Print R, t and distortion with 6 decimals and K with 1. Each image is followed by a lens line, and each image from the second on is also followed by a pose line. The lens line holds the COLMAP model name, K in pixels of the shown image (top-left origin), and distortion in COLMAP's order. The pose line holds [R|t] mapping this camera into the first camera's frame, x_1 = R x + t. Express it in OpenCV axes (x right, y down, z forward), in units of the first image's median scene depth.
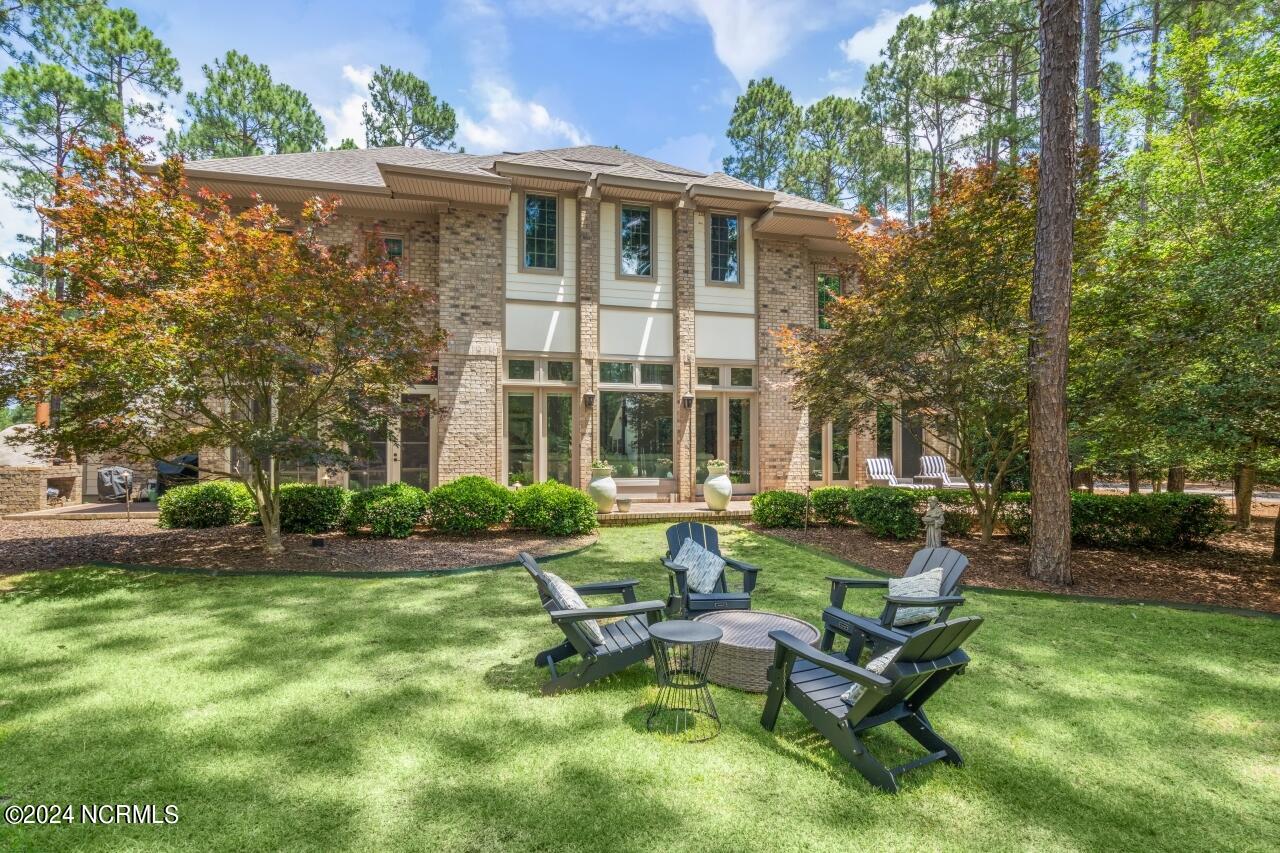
lens RADIAL K [[594.6, 0, 642.9], [0, 594.6, 442.9], [0, 0, 1]] dist [0.000106, -0.000332]
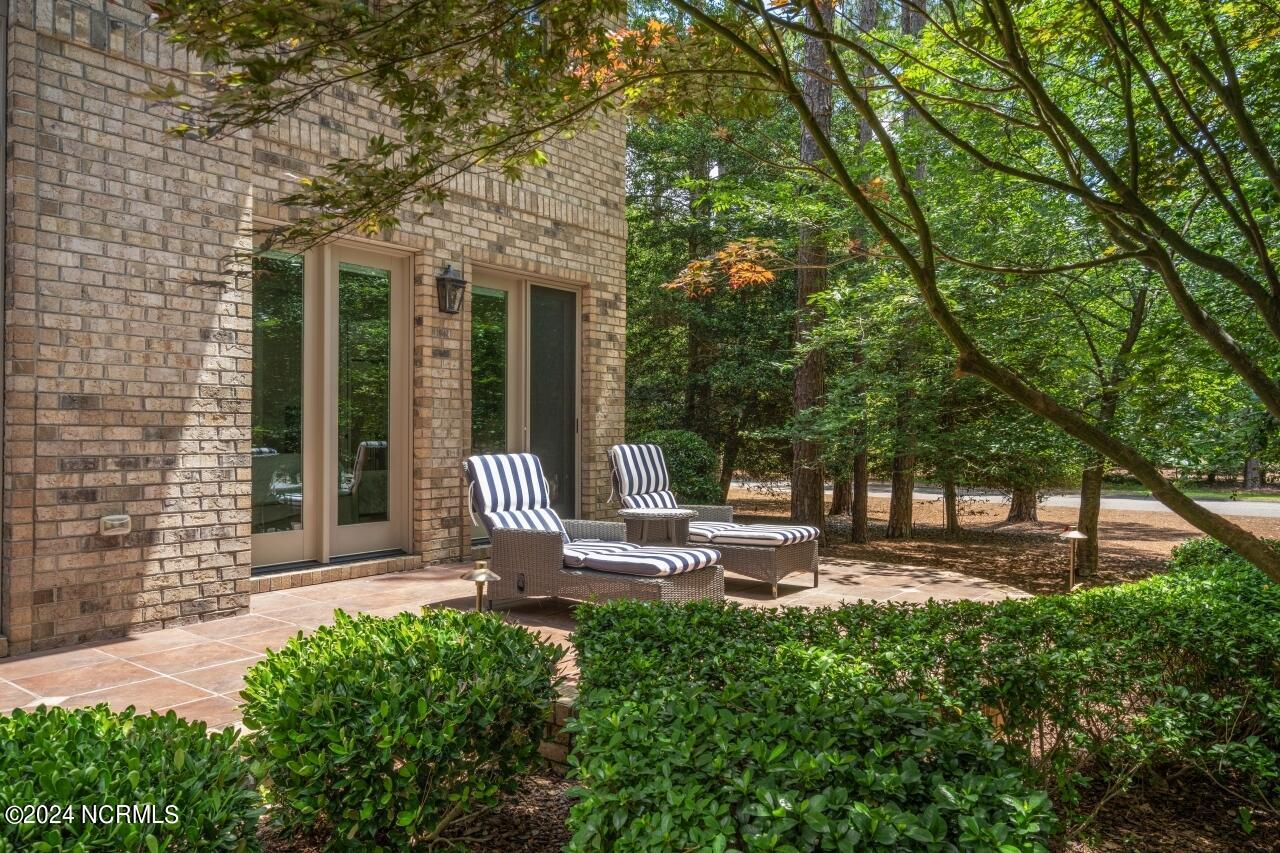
lens RADIAL K [[896.2, 0, 640.0], [0, 896.2, 426.5], [0, 0, 1]] dist [0.003864, 0.001934]
pose [[0.781696, 0.007359, 0.623616, 0.188281], [-0.009198, 0.999958, -0.000270, 0.013660], [-0.623592, -0.005525, 0.781731, 0.662069]]
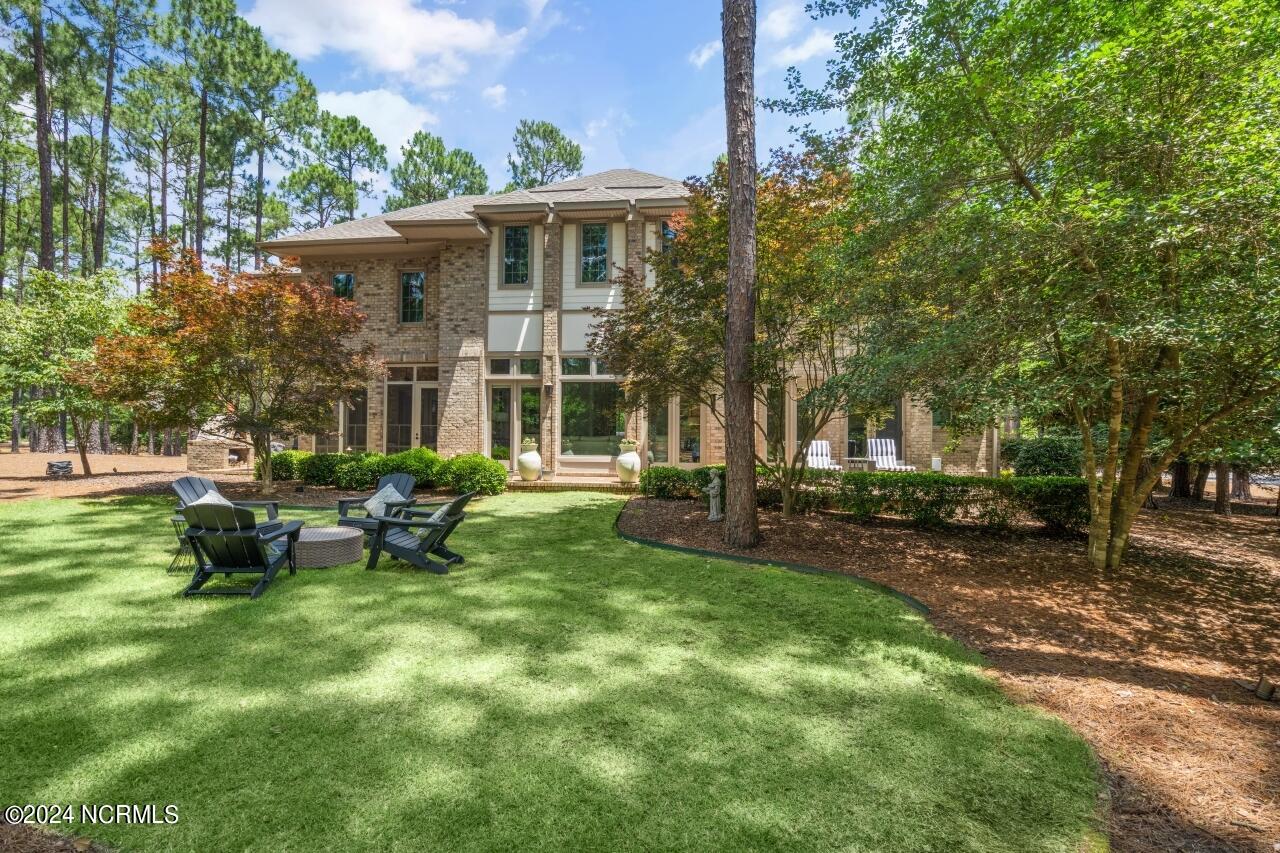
lens RADIAL K [[576.9, 0, 640.0], [0, 576.9, 426.5], [0, 0, 1]] dist [0.001240, 0.000066]
pose [[0.936430, -0.001983, -0.350848, 0.492156], [-0.002734, 0.999912, -0.012947, 0.017390], [0.350843, 0.013083, 0.936343, -0.032845]]
